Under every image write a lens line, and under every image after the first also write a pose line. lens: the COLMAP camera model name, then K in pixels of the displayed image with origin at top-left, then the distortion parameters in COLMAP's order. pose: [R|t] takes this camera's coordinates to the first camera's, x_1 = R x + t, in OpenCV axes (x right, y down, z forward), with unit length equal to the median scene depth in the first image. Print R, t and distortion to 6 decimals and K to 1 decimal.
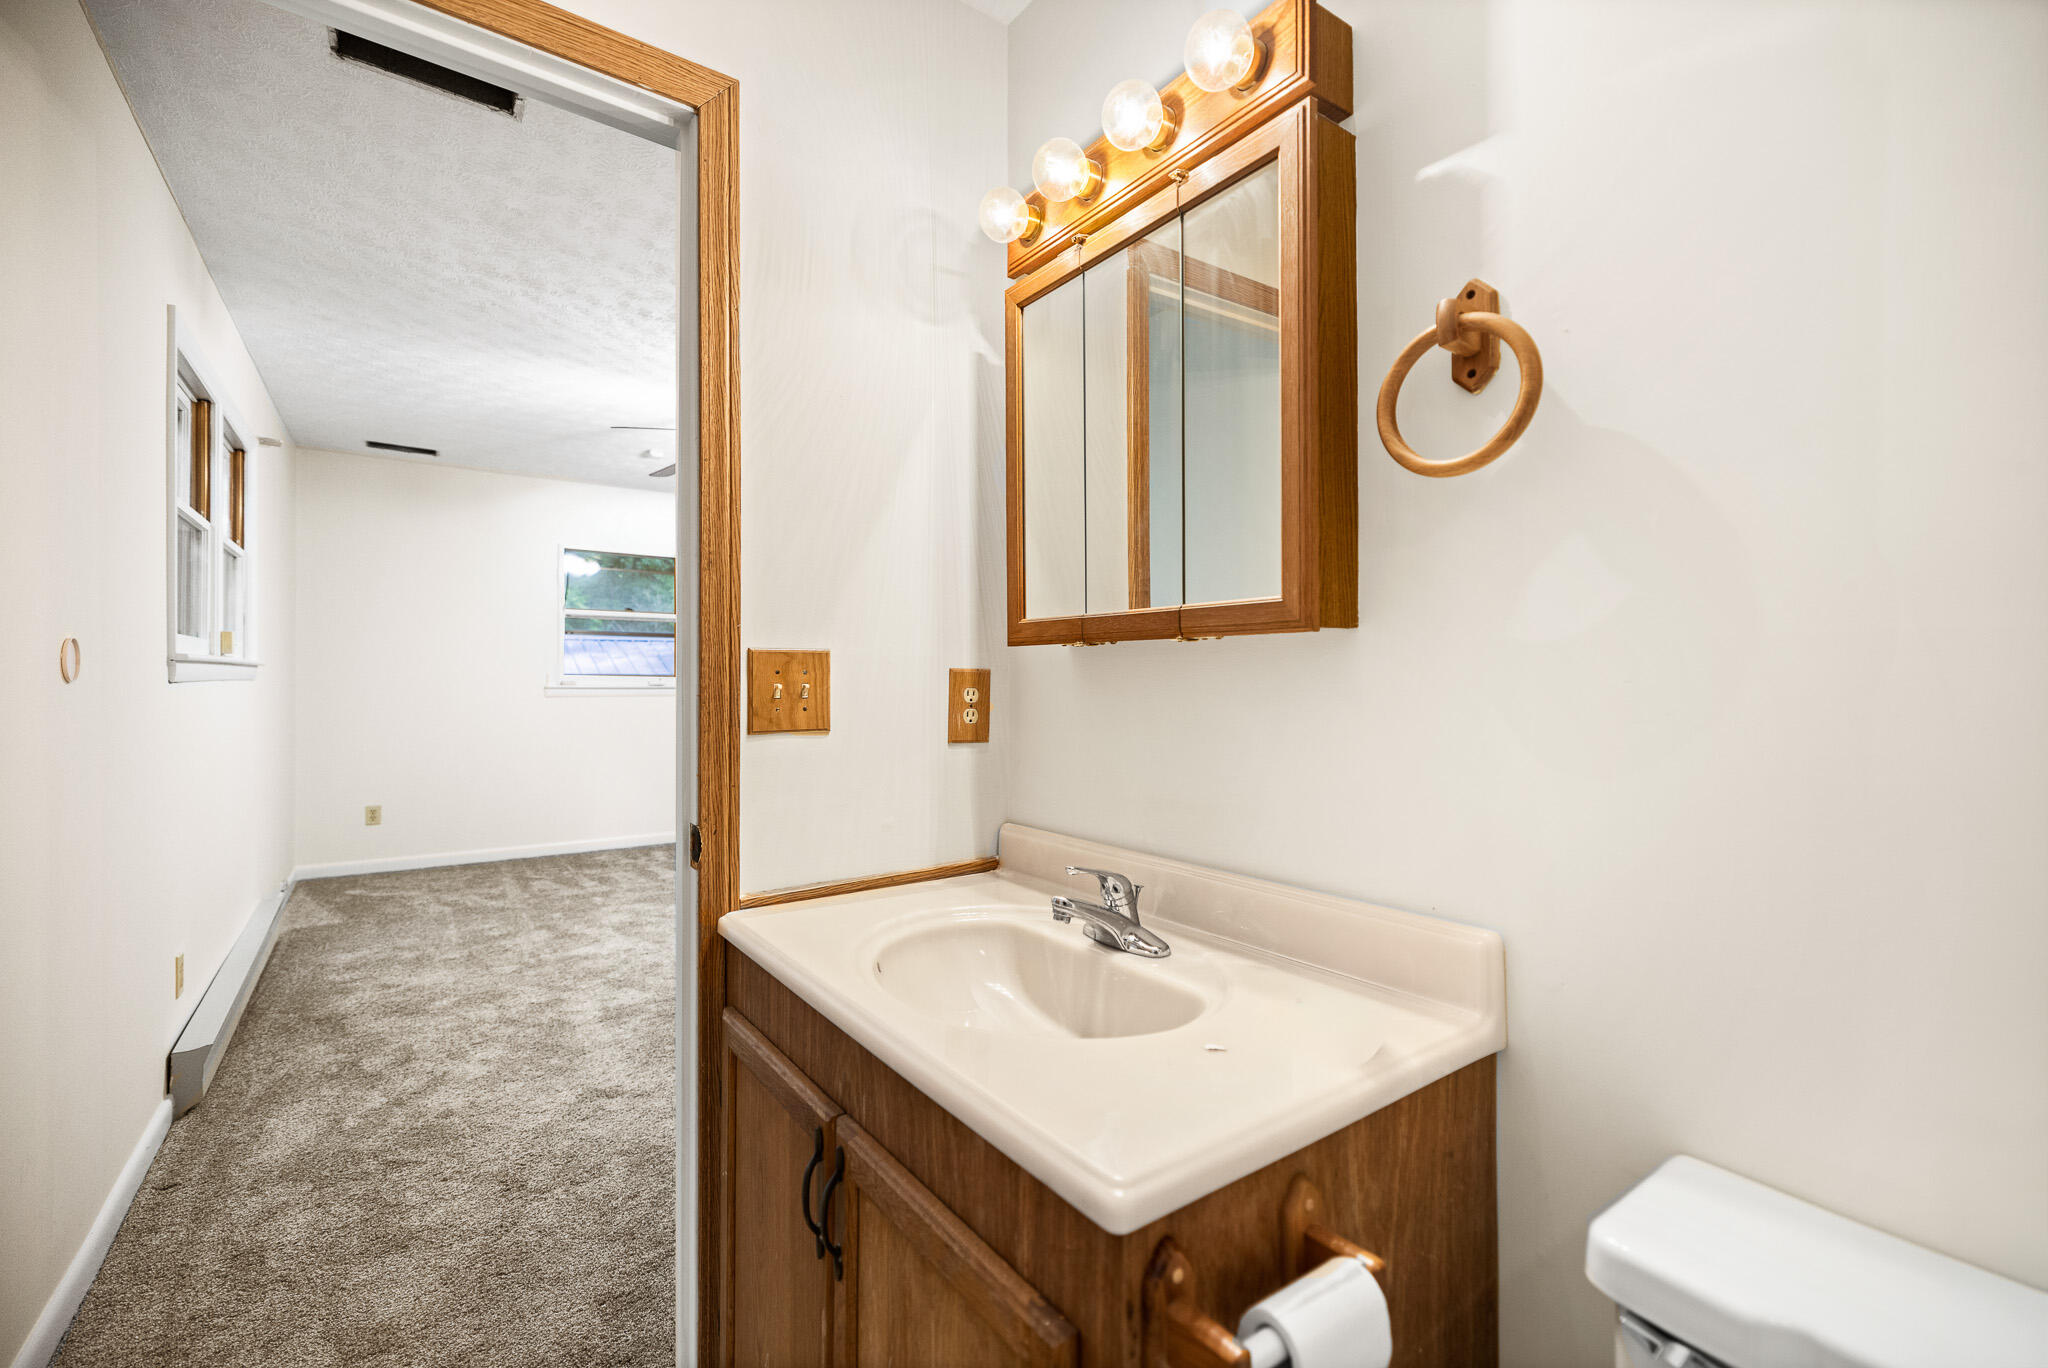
lens RADIAL K [[867.8, 0, 1019.5], [0, 867.8, 675.2], [0, 0, 1]] dist [0.000026, 0.000497]
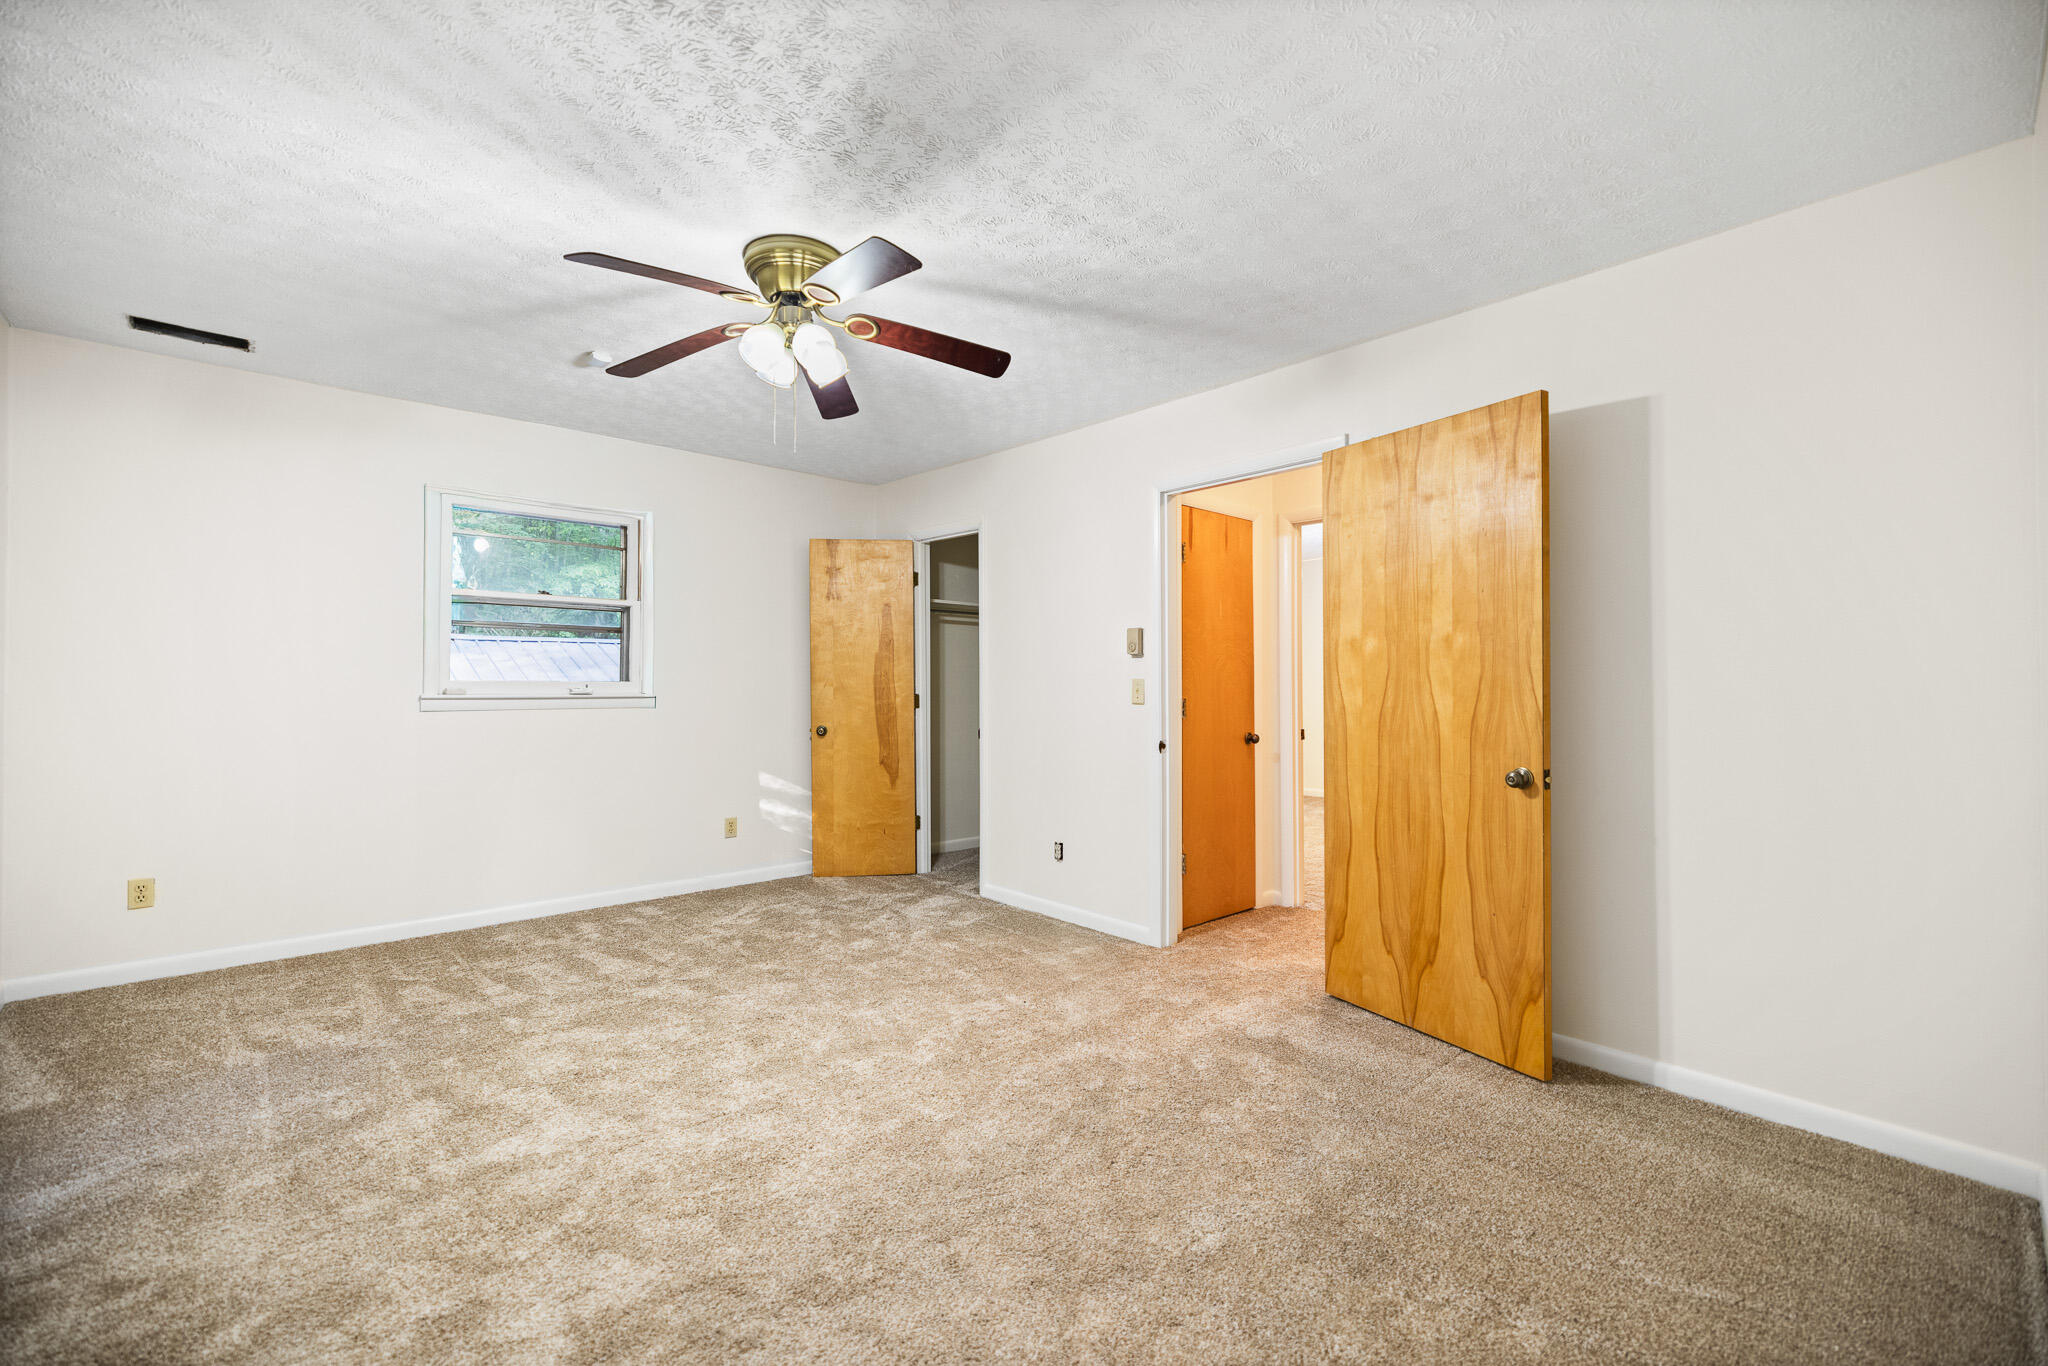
lens RADIAL K [[867.8, 0, 1019.5], [0, 867.8, 674.2], [0, 0, 1]] dist [0.000026, 0.000497]
pose [[0.992642, 0.000869, 0.121084, -0.212538], [-0.000204, 0.999985, -0.005510, -0.002043], [-0.121087, 0.005445, 0.992627, 0.345230]]
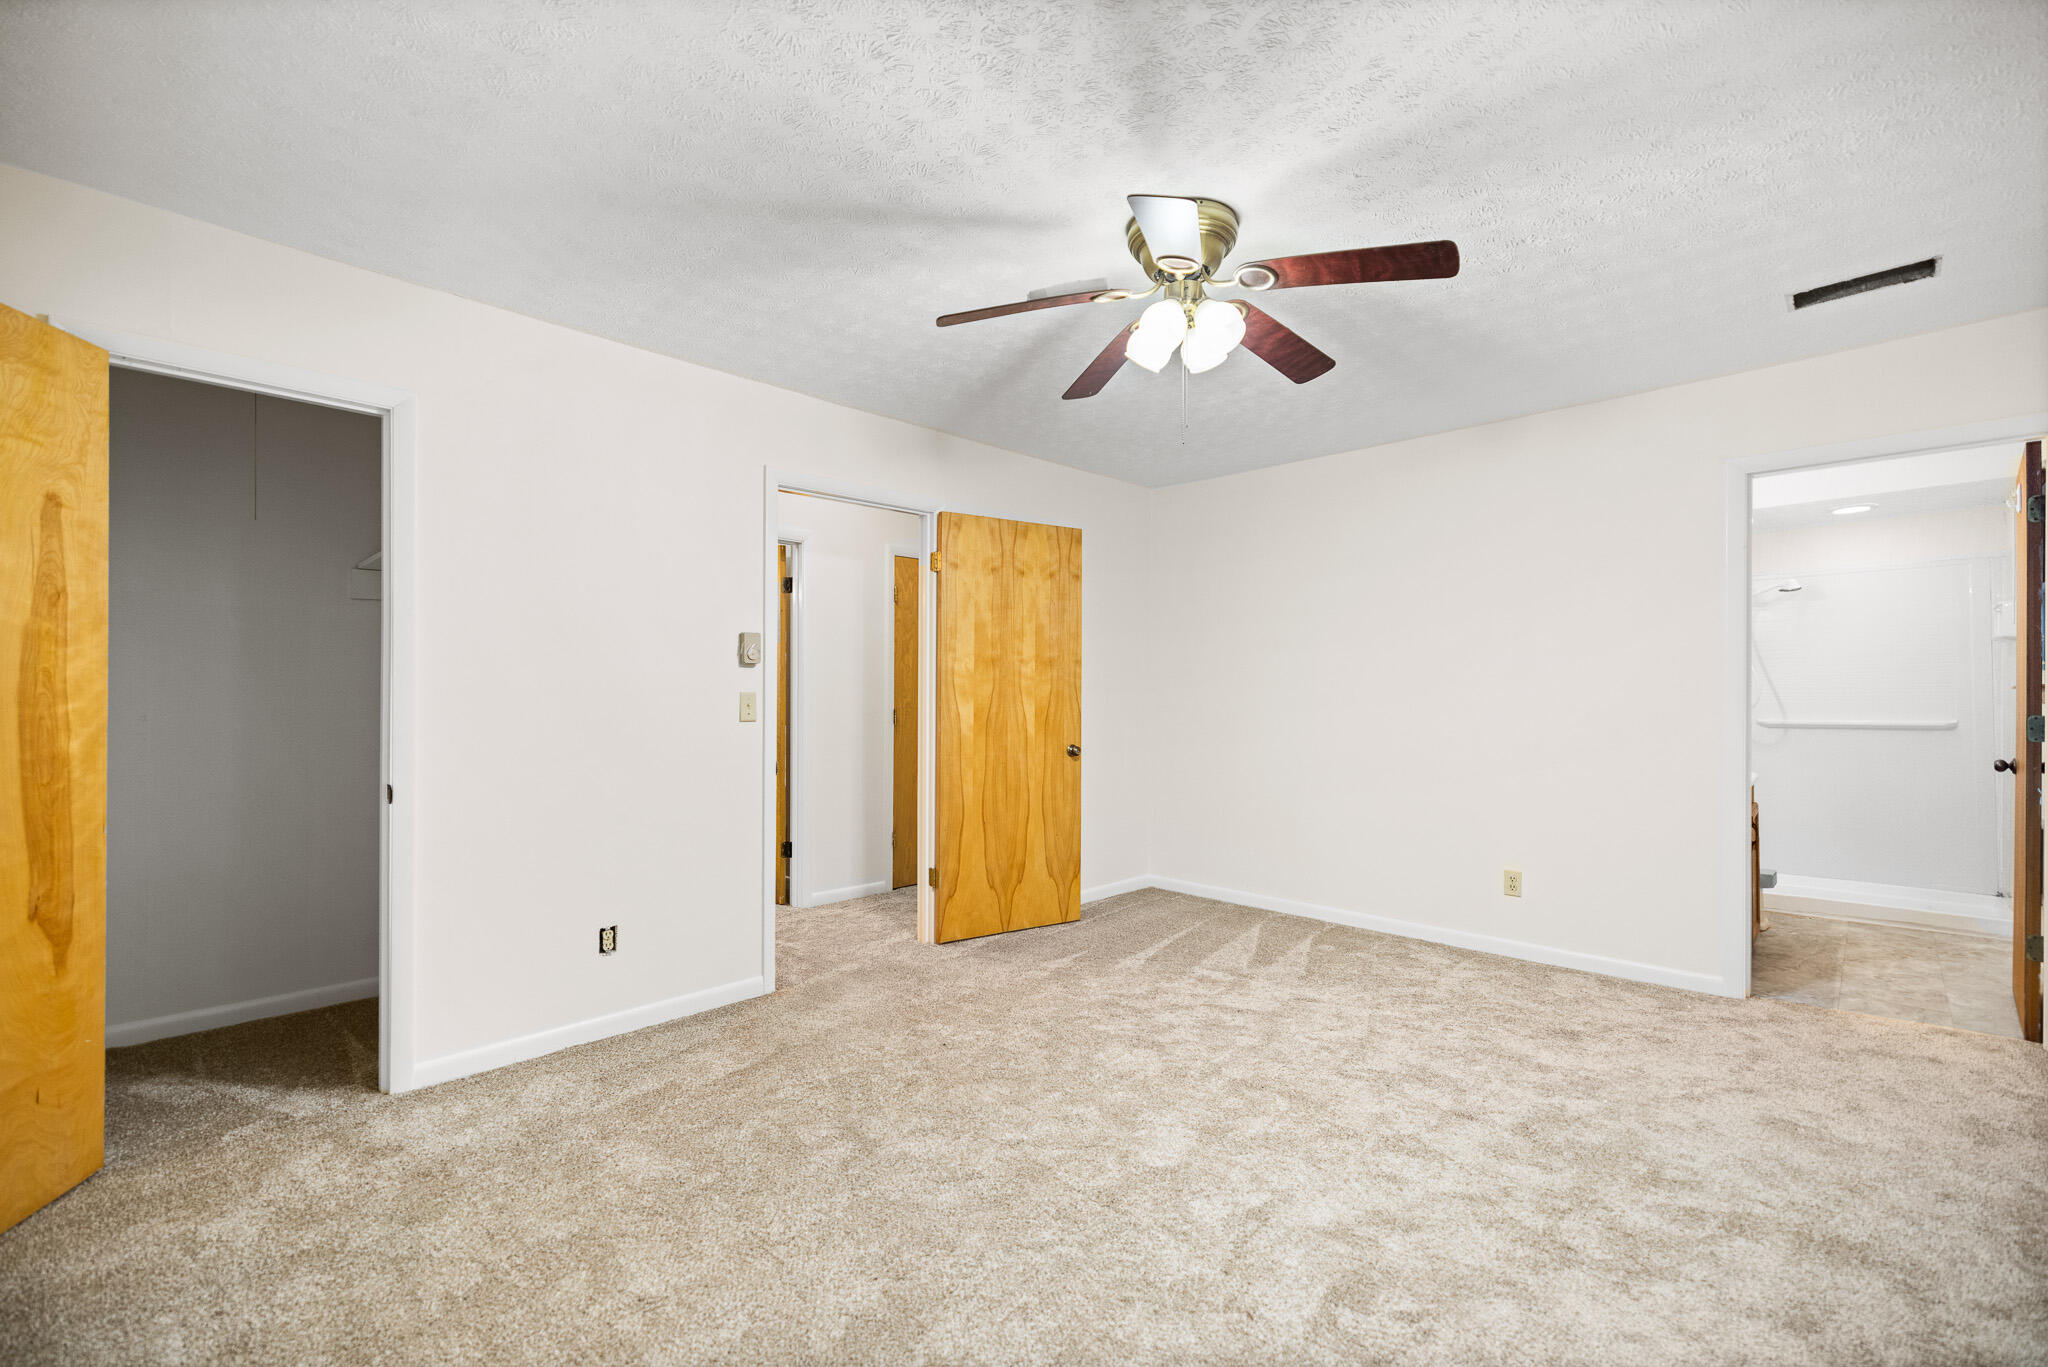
lens RADIAL K [[855.7, 0, 1024.0], [0, 855.7, 683.5], [0, 0, 1]] dist [-0.000415, 0.000026]
pose [[-0.182045, 0.008273, 0.983255, -1.387242], [-0.003948, 0.999950, -0.009145, -0.006208], [-0.983282, -0.005547, -0.182003, 1.964455]]
